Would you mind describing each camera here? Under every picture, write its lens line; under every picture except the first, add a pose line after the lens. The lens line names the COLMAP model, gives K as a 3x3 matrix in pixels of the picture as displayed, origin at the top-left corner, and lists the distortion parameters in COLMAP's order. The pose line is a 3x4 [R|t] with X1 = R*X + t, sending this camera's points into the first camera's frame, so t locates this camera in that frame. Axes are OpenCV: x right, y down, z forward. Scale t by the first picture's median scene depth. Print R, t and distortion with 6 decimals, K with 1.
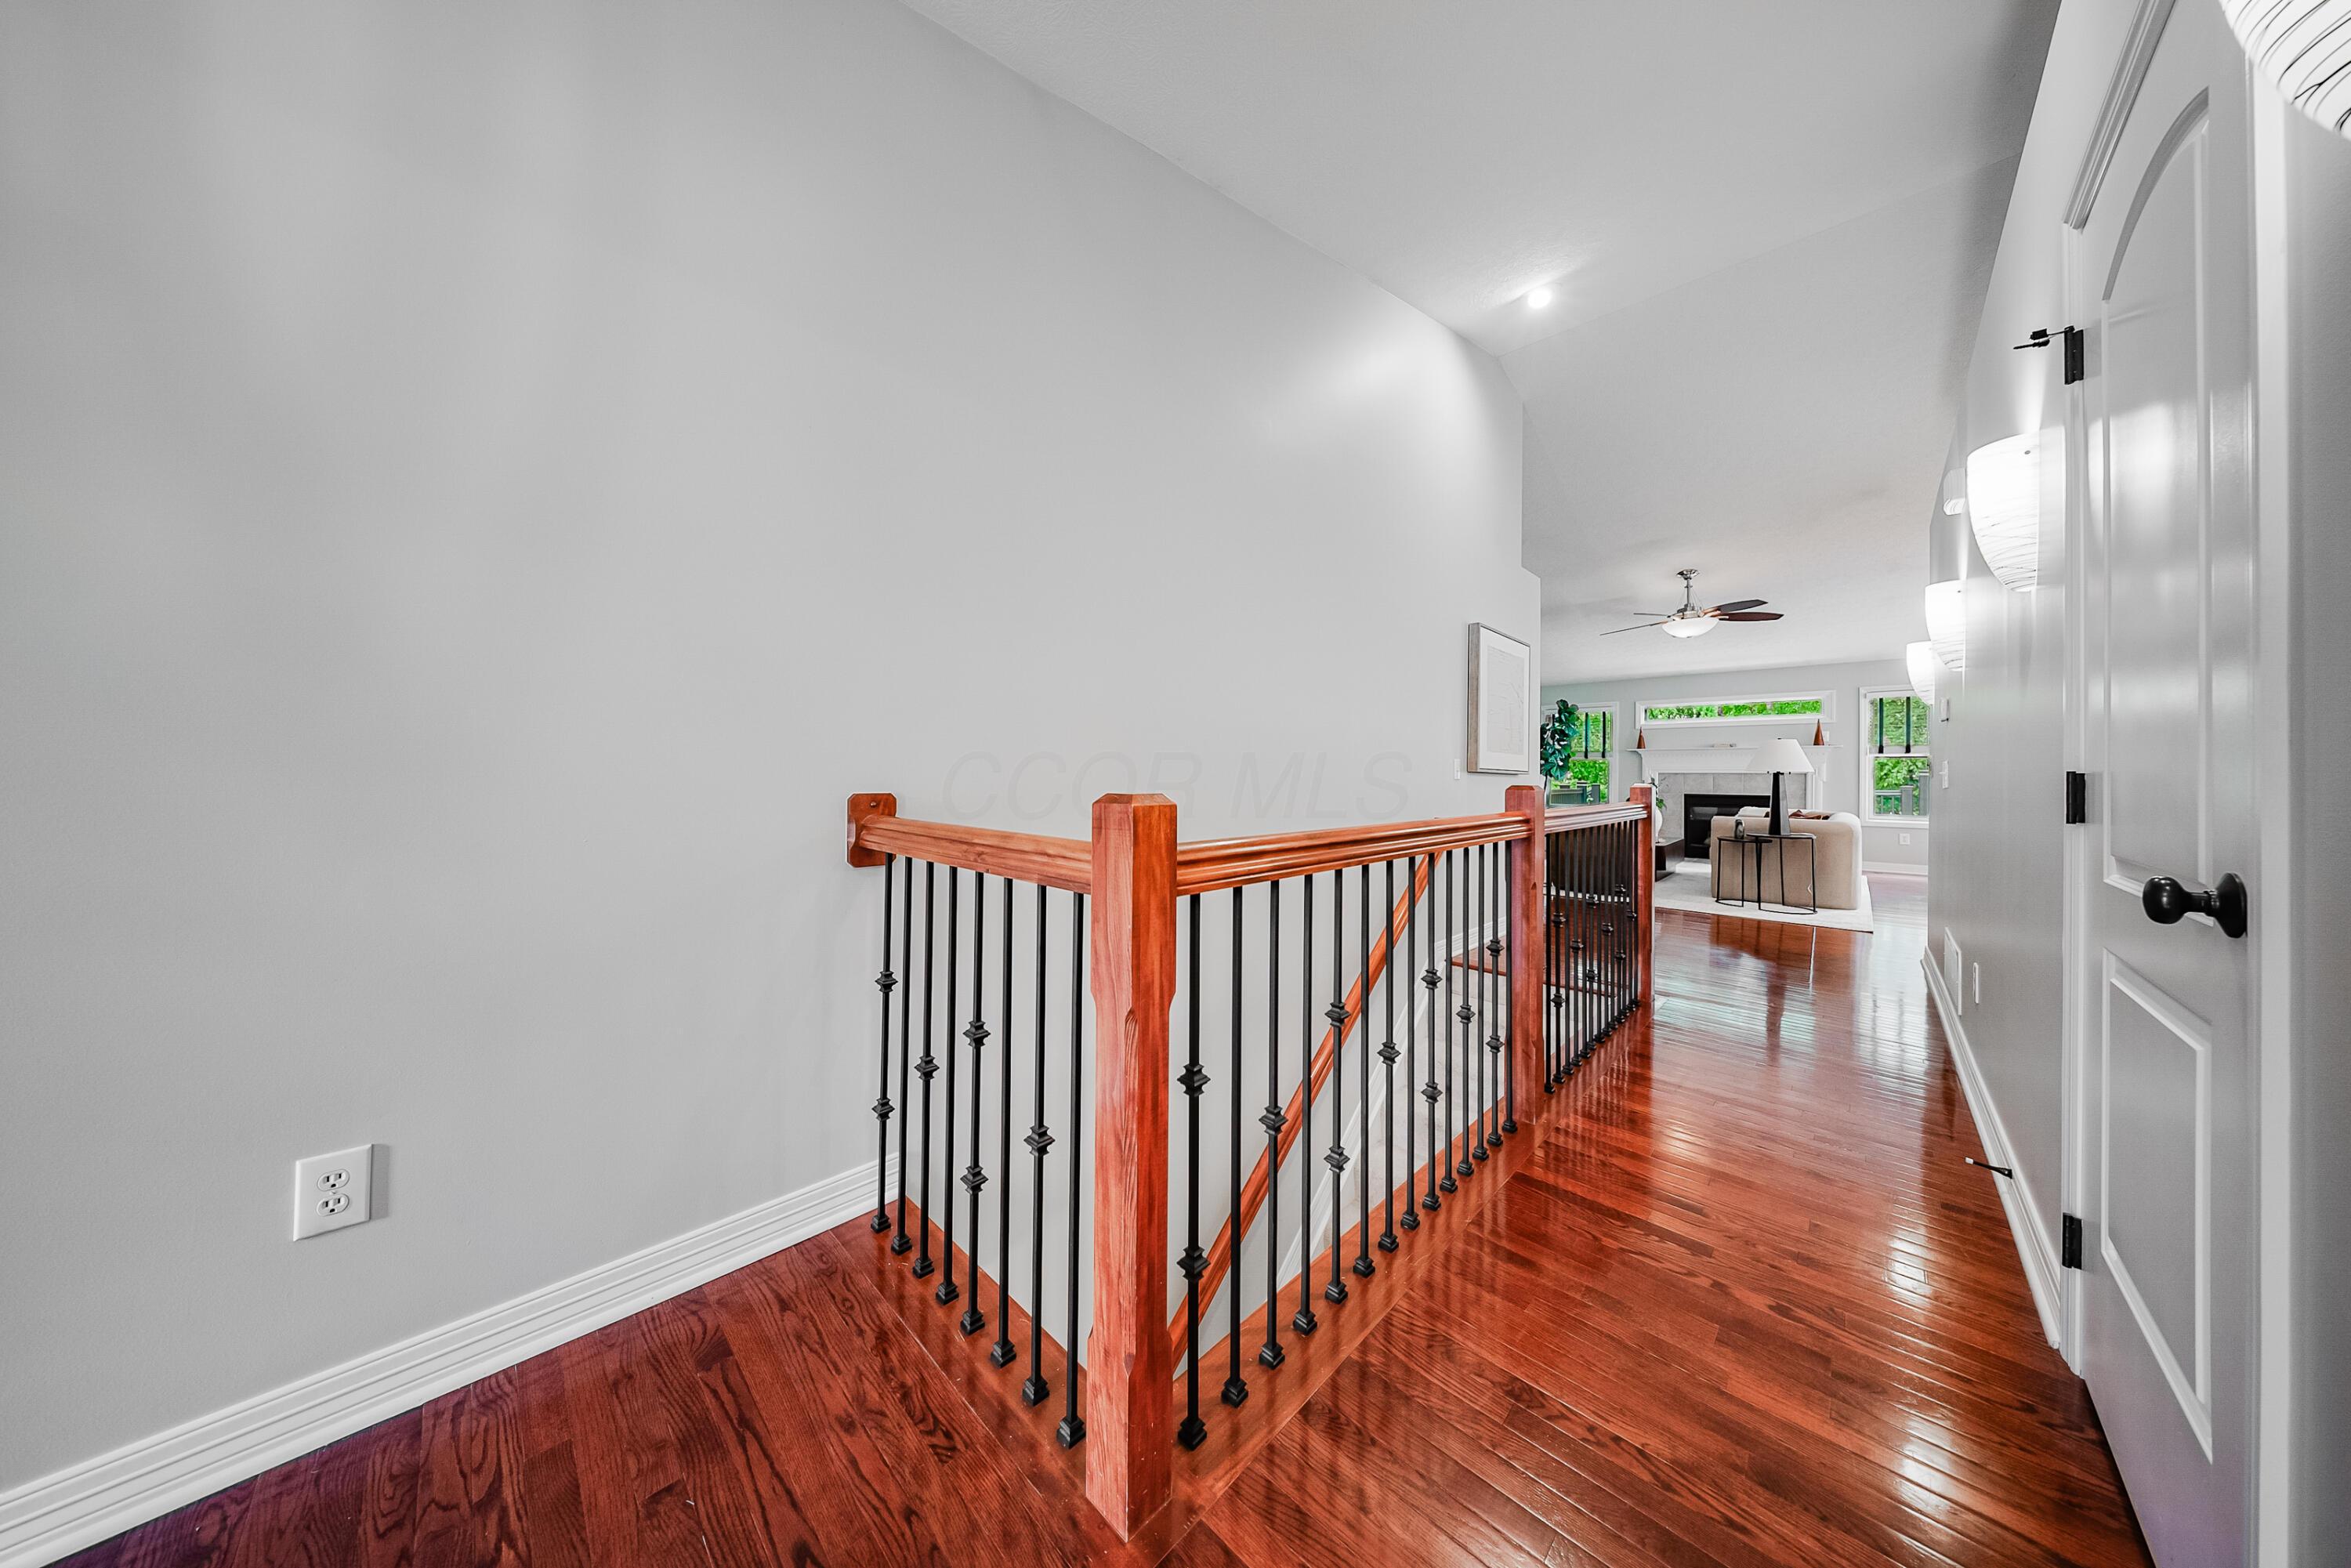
lens RADIAL K [[694.8, 0, 1162.9], [0, 694.8, 772.1], [0, 0, 1]] dist [0.006453, -0.004341]
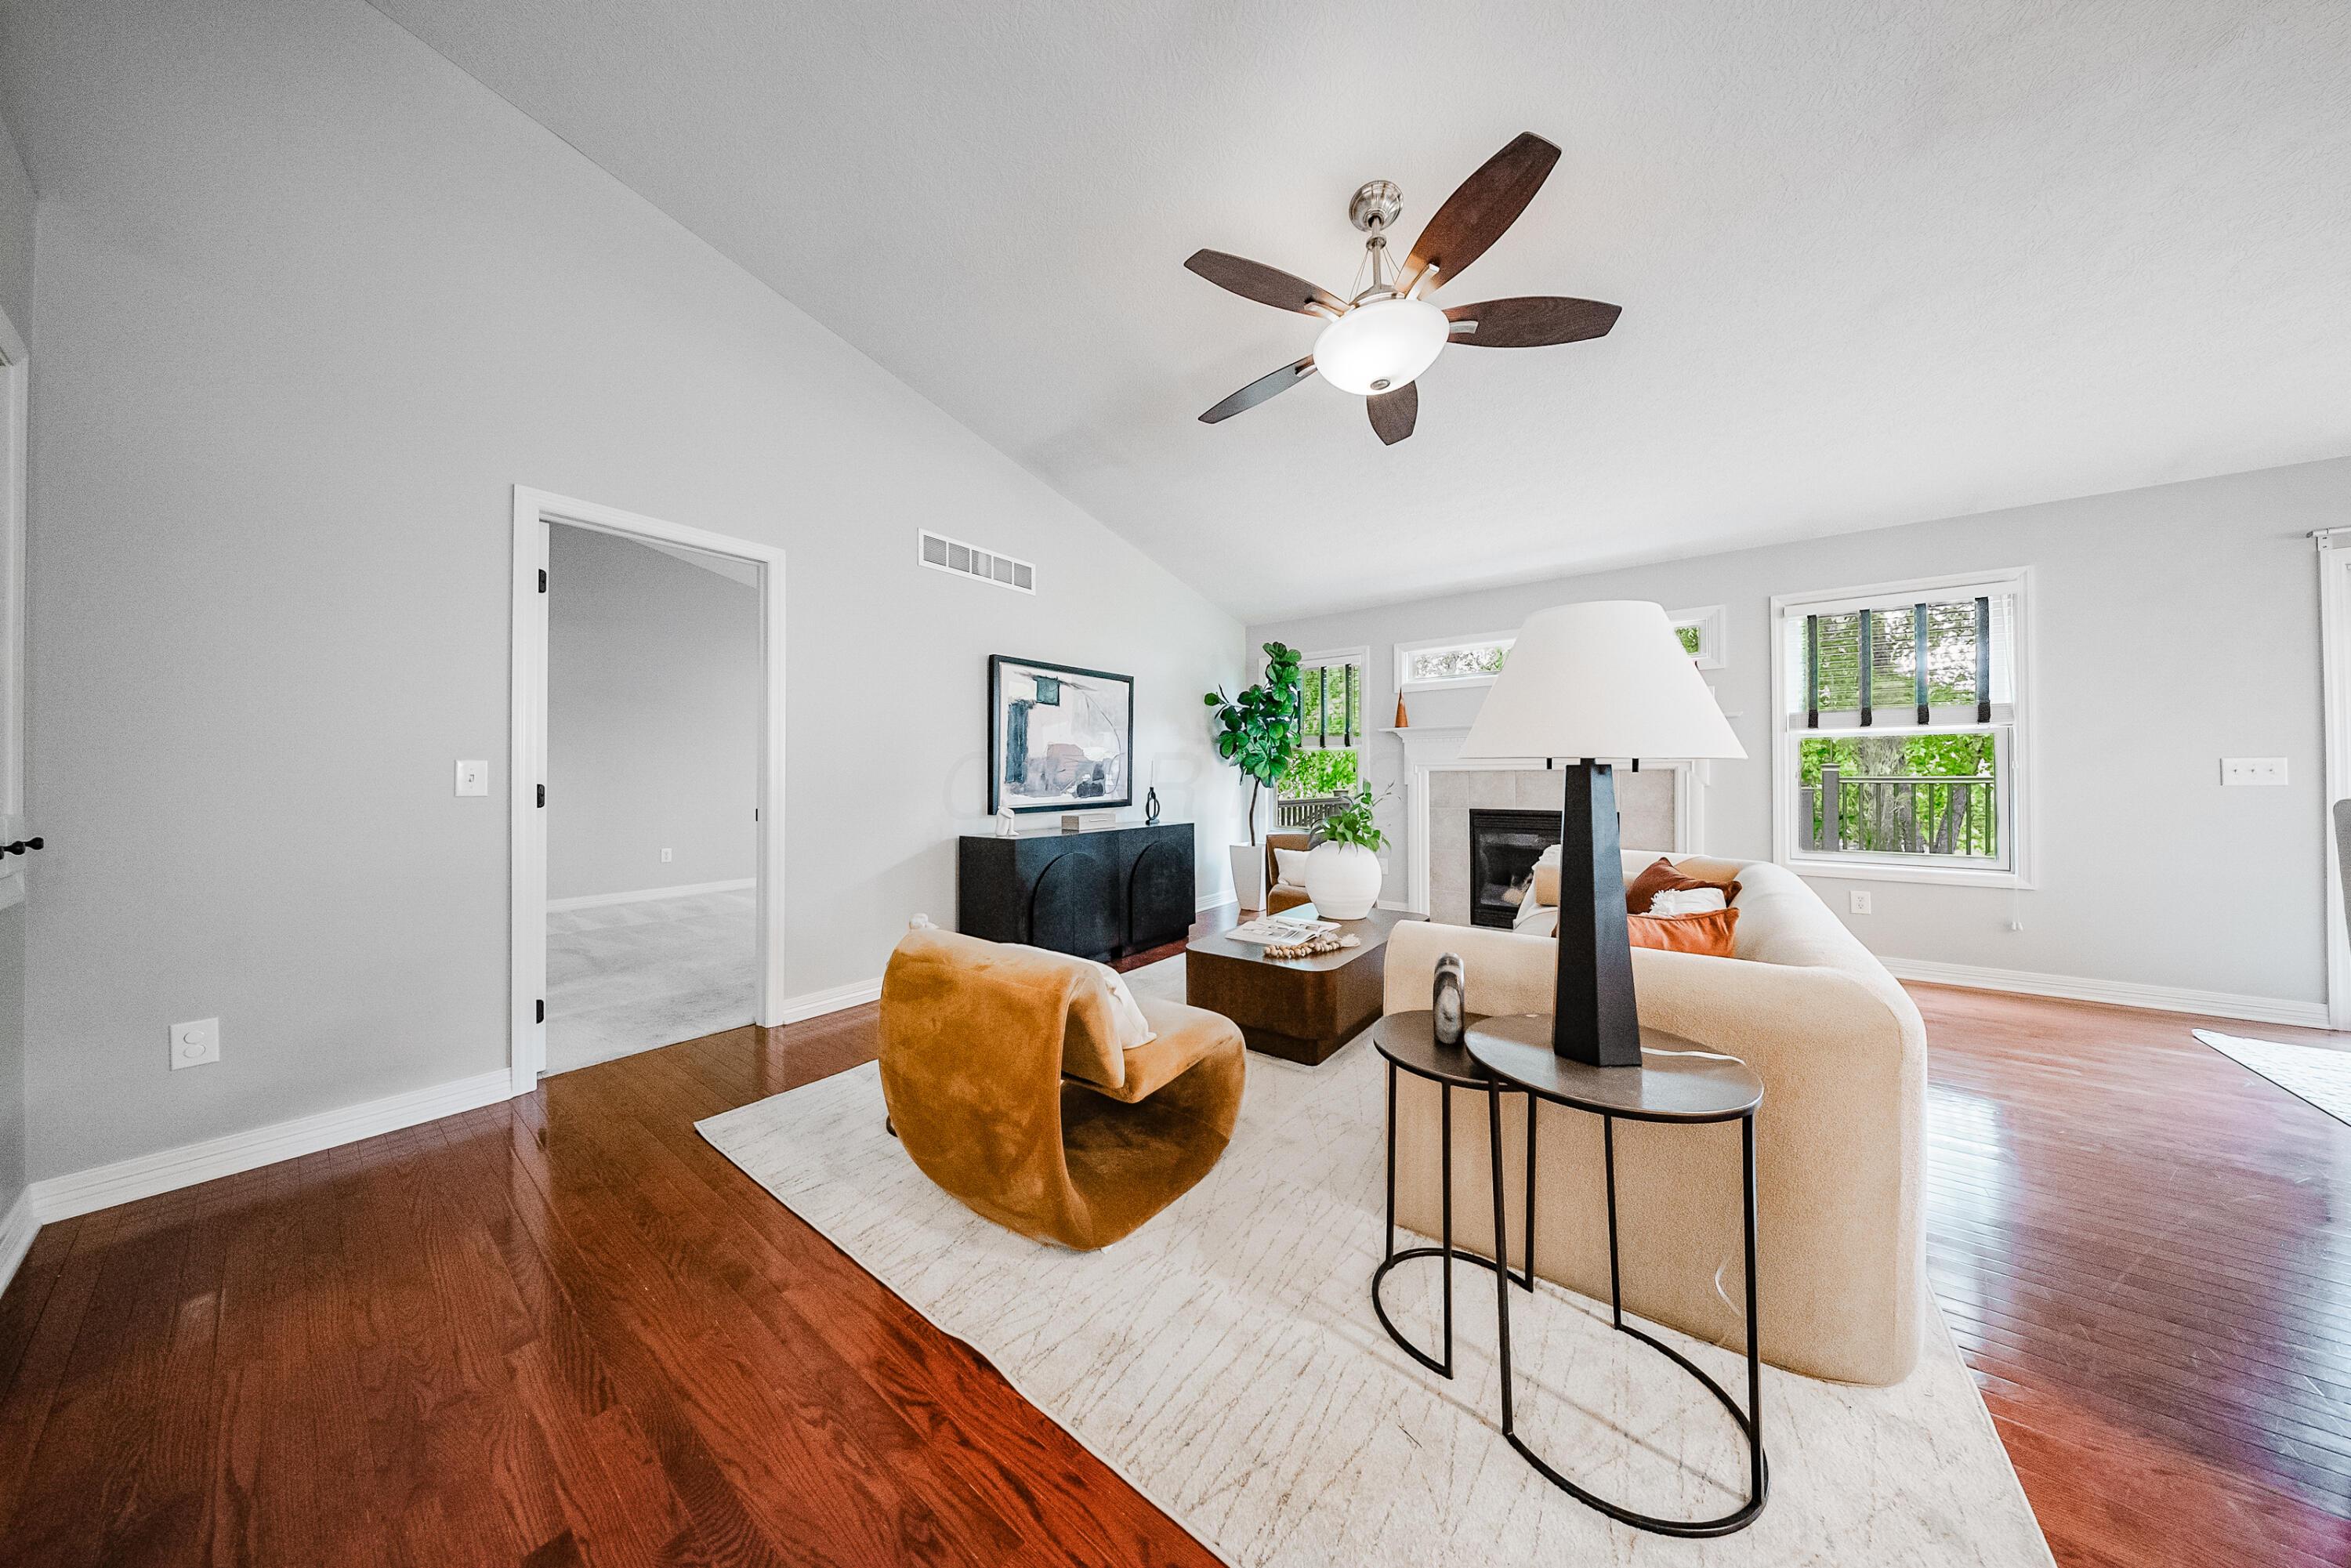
lens RADIAL K [[694.8, 0, 1162.9], [0, 694.8, 772.1], [0, 0, 1]] dist [0.006453, -0.004341]
pose [[0.991777, -0.006708, 0.127805, 0.428345], [0.007181, 0.999969, -0.003239, 0.002207], [-0.127779, 0.004131, 0.991794, 0.477041]]
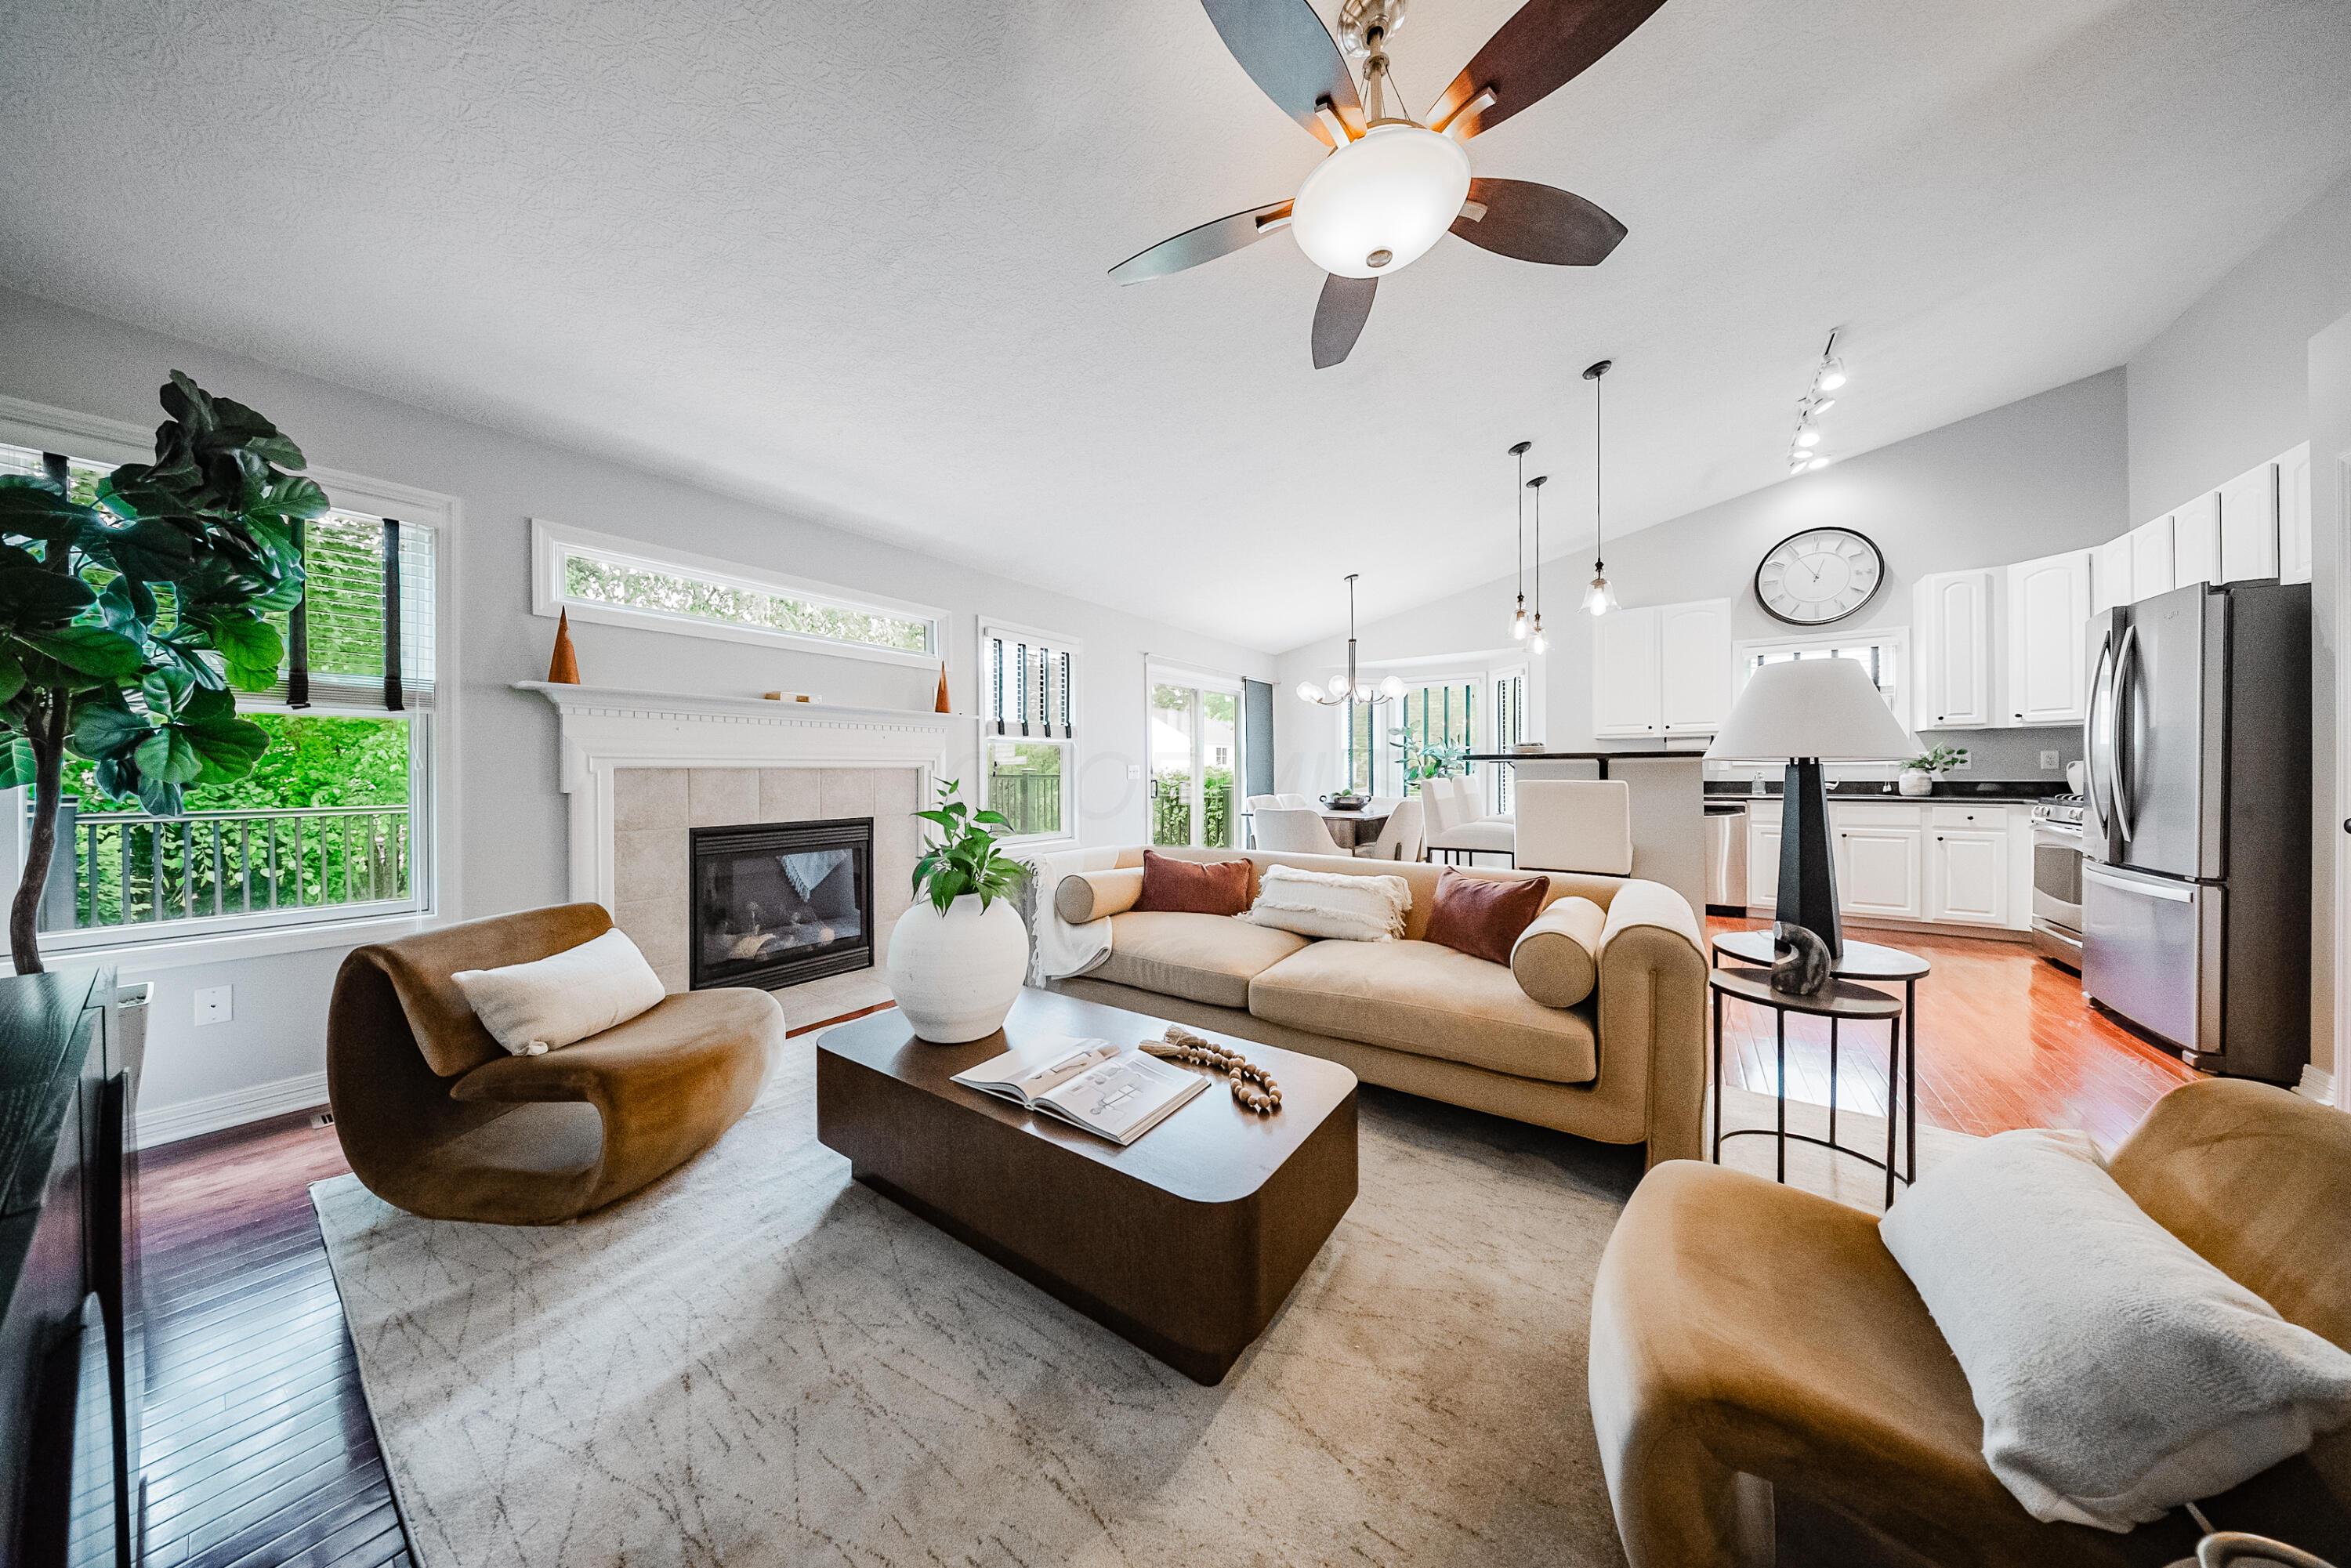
lens RADIAL K [[694.8, 0, 1162.9], [0, 694.8, 772.1], [0, 0, 1]] dist [0.006453, -0.004341]
pose [[-0.163139, -0.005931, 0.986585, 0.362396], [-0.000299, 0.999982, 0.005962, 0.000975], [-0.986603, 0.000678, -0.163138, 0.802348]]
